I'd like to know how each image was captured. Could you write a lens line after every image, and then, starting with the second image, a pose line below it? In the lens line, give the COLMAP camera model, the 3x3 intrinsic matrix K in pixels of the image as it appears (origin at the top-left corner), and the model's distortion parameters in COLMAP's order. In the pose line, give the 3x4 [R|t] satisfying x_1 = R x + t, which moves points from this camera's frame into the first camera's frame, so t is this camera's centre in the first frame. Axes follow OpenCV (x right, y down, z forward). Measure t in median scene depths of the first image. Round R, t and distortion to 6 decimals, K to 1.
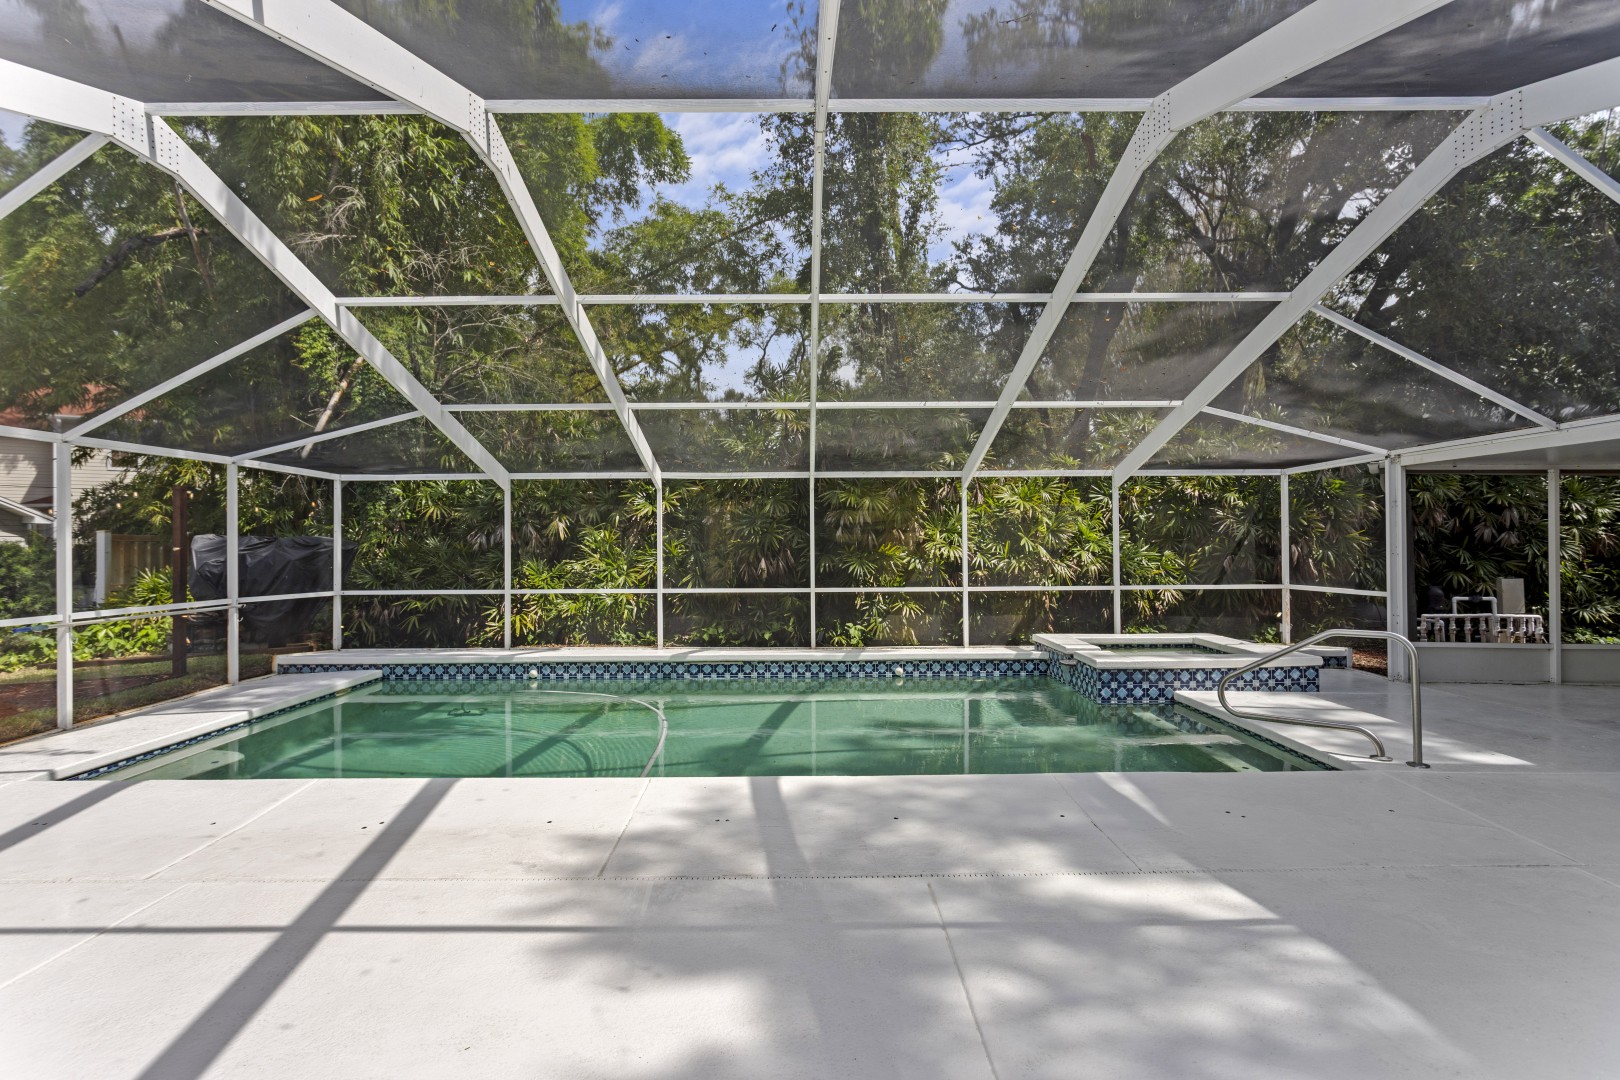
lens RADIAL K [[800.5, 0, 812.6], [0, 800.5, 539.1], [0, 0, 1]] dist [-0.013212, -0.000904]
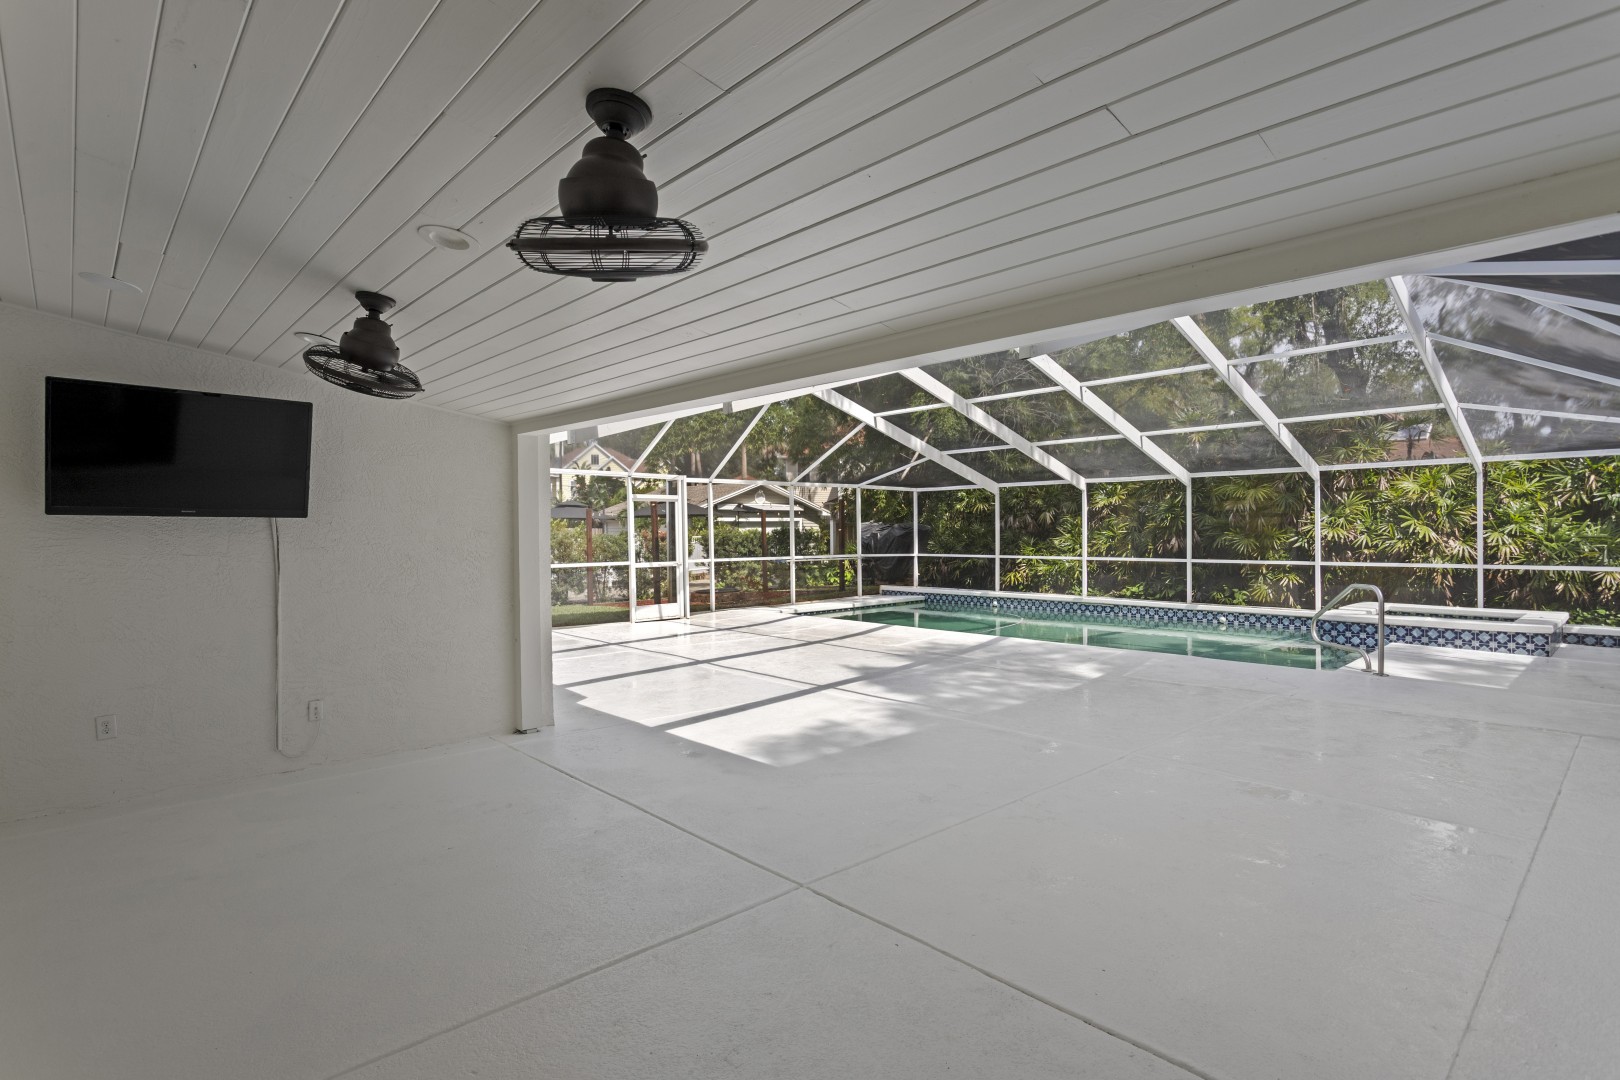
lens RADIAL K [[800.5, 0, 813.0], [0, 800.5, 534.7], [0, 0, 1]] dist [-0.013212, -0.000904]
pose [[0.675356, 0.003825, -0.737482, 0.583652], [0.007928, 0.999891, 0.012447, -0.001240], [0.737449, -0.014253, 0.675252, -0.389904]]
